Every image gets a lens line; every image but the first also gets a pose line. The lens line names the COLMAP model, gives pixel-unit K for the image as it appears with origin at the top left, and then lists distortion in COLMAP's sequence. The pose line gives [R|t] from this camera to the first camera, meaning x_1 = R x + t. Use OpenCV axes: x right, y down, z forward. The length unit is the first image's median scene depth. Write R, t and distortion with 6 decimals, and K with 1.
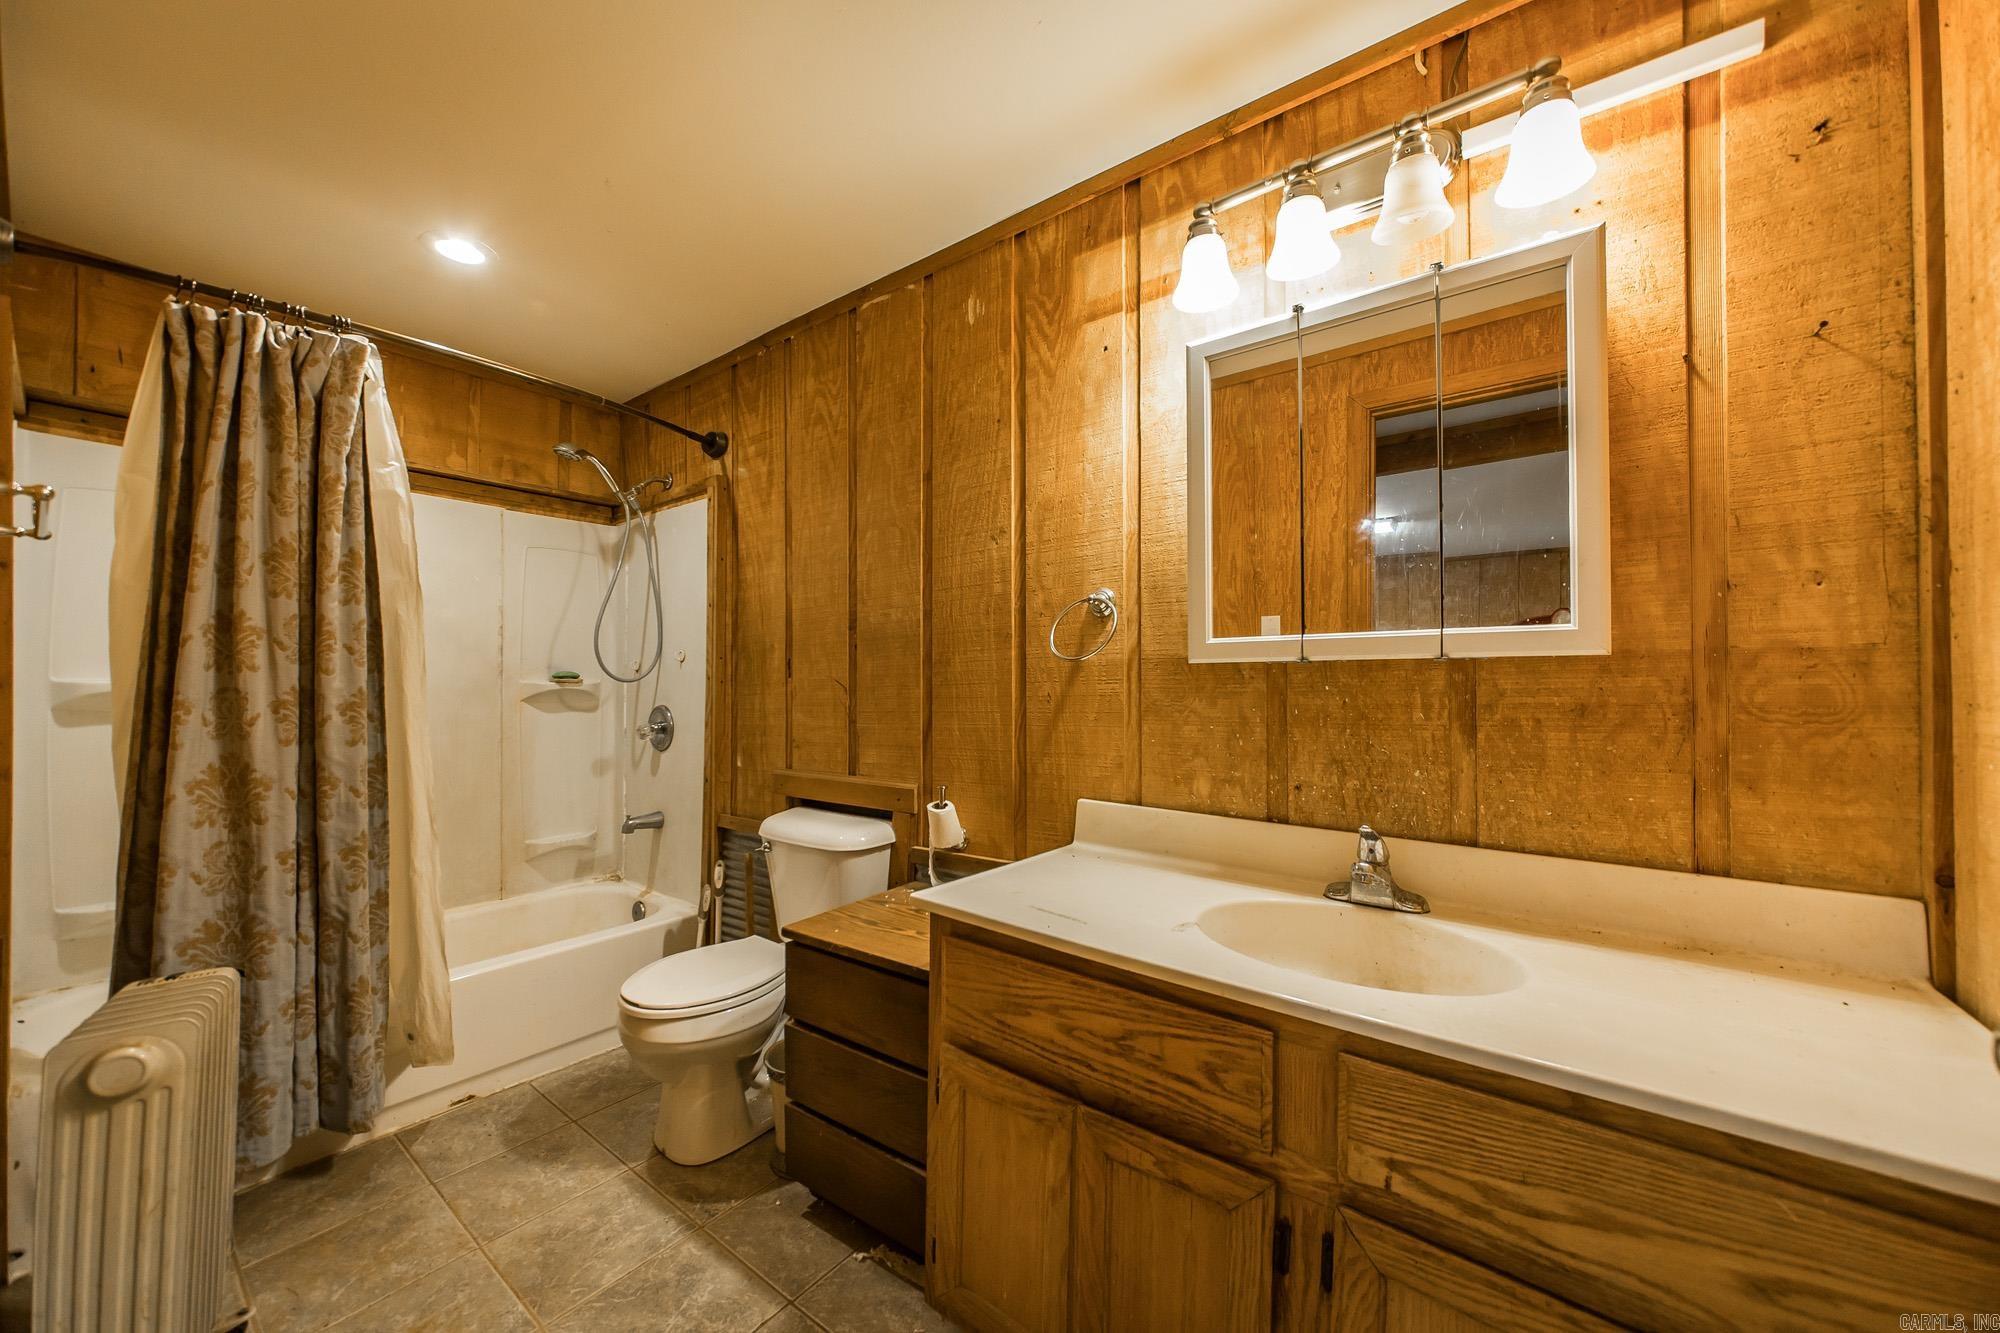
lens RADIAL K [[719.8, 0, 1046.0], [0, 719.8, 668.9], [0, 0, 1]] dist [-0.003668, 0.000790]
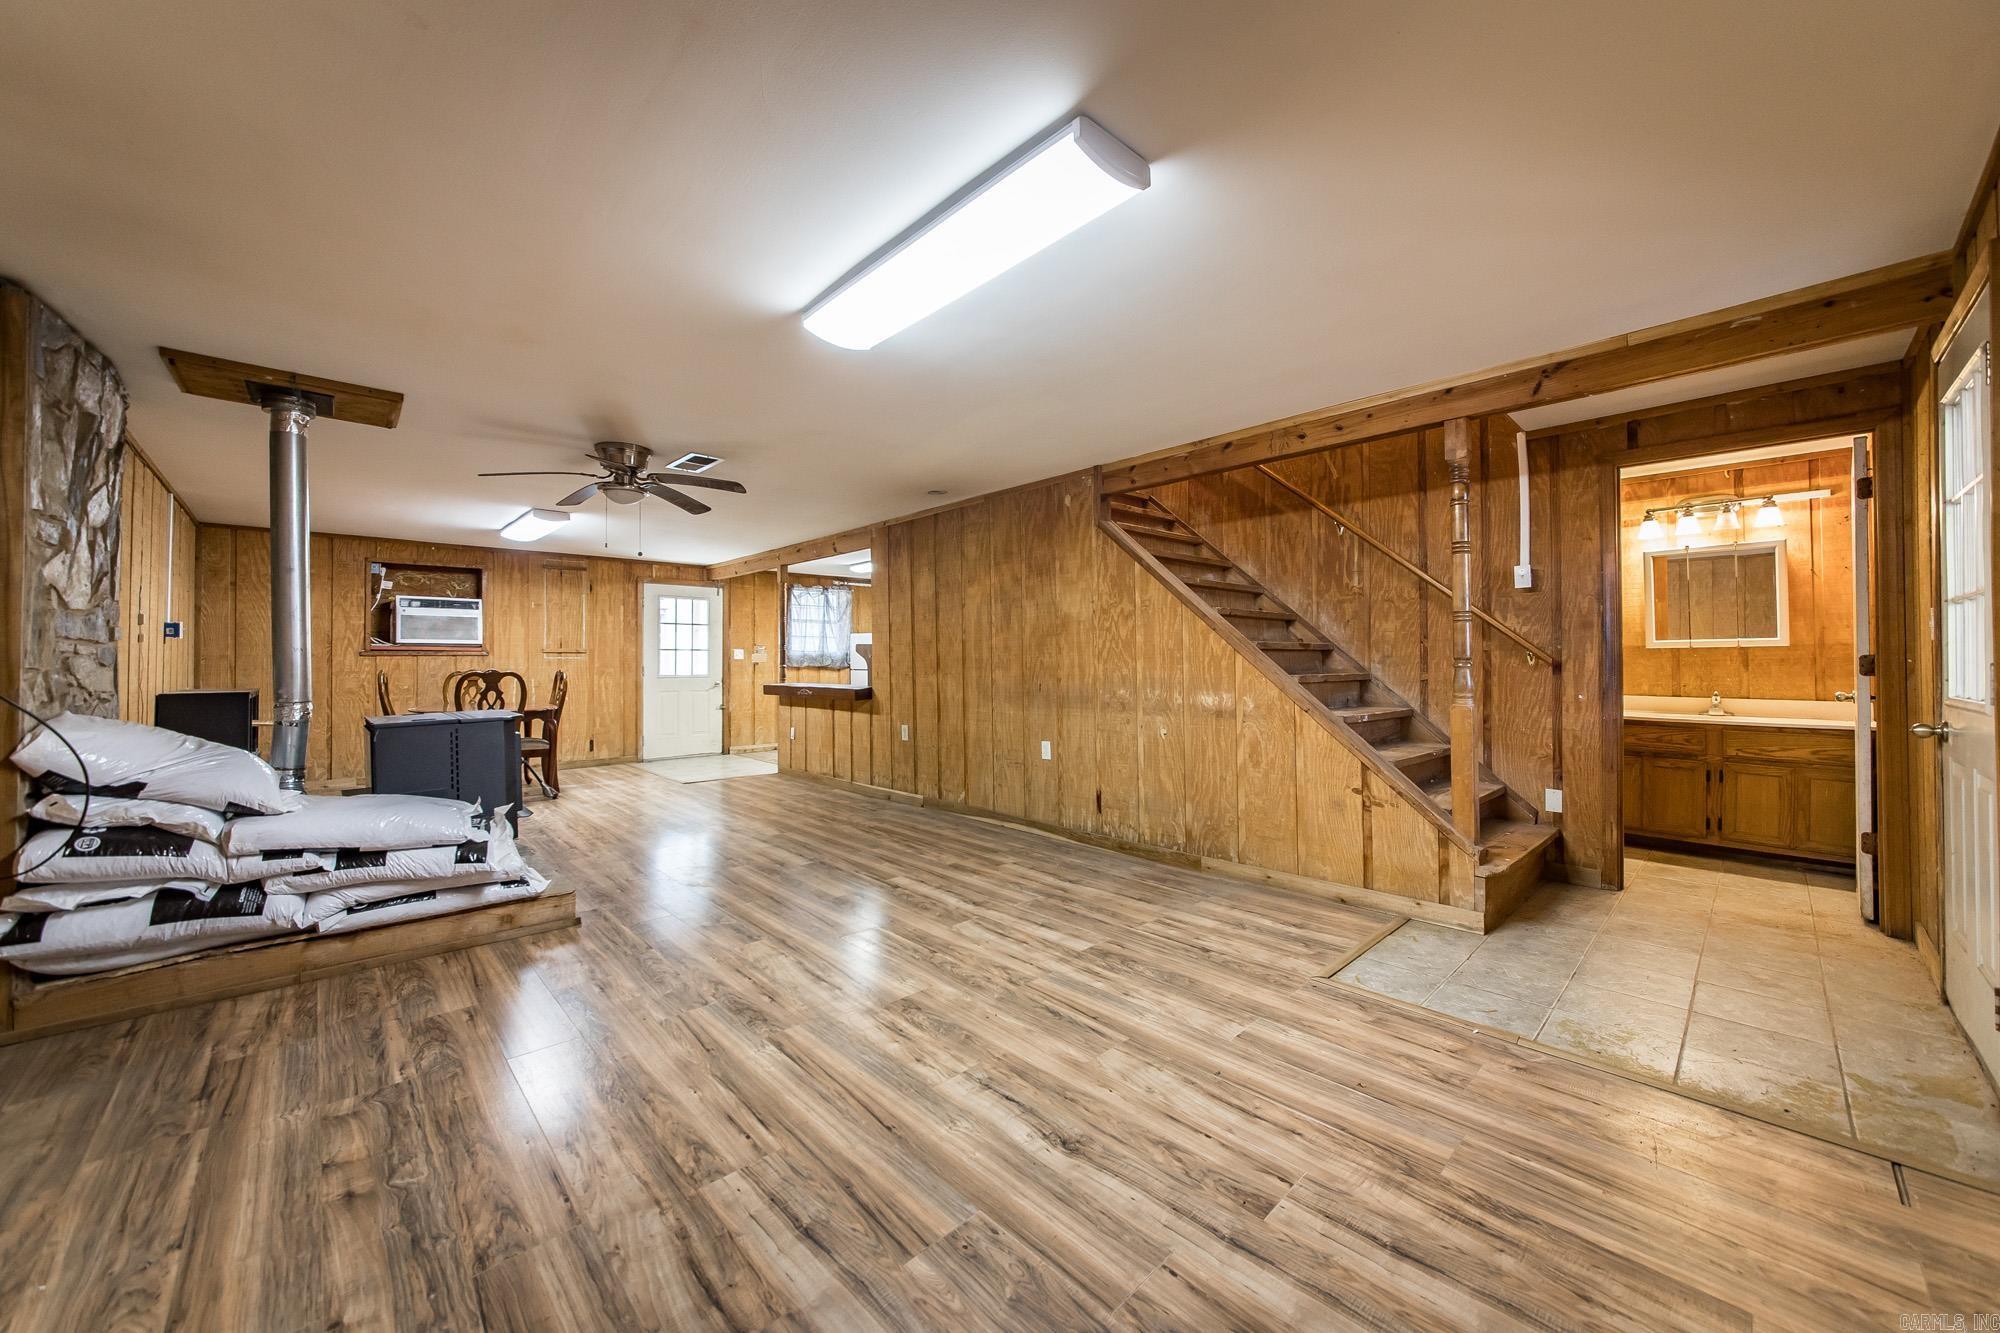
lens RADIAL K [[719.8, 0, 1046.9], [0, 719.8, 648.8], [0, 0, 1]] dist [-0.003668, 0.000790]
pose [[0.984872, -0.019889, -0.172137, -2.538213], [0.021459, 0.999743, 0.007263, -0.118610], [0.171948, -0.010847, 0.985046, -3.560362]]
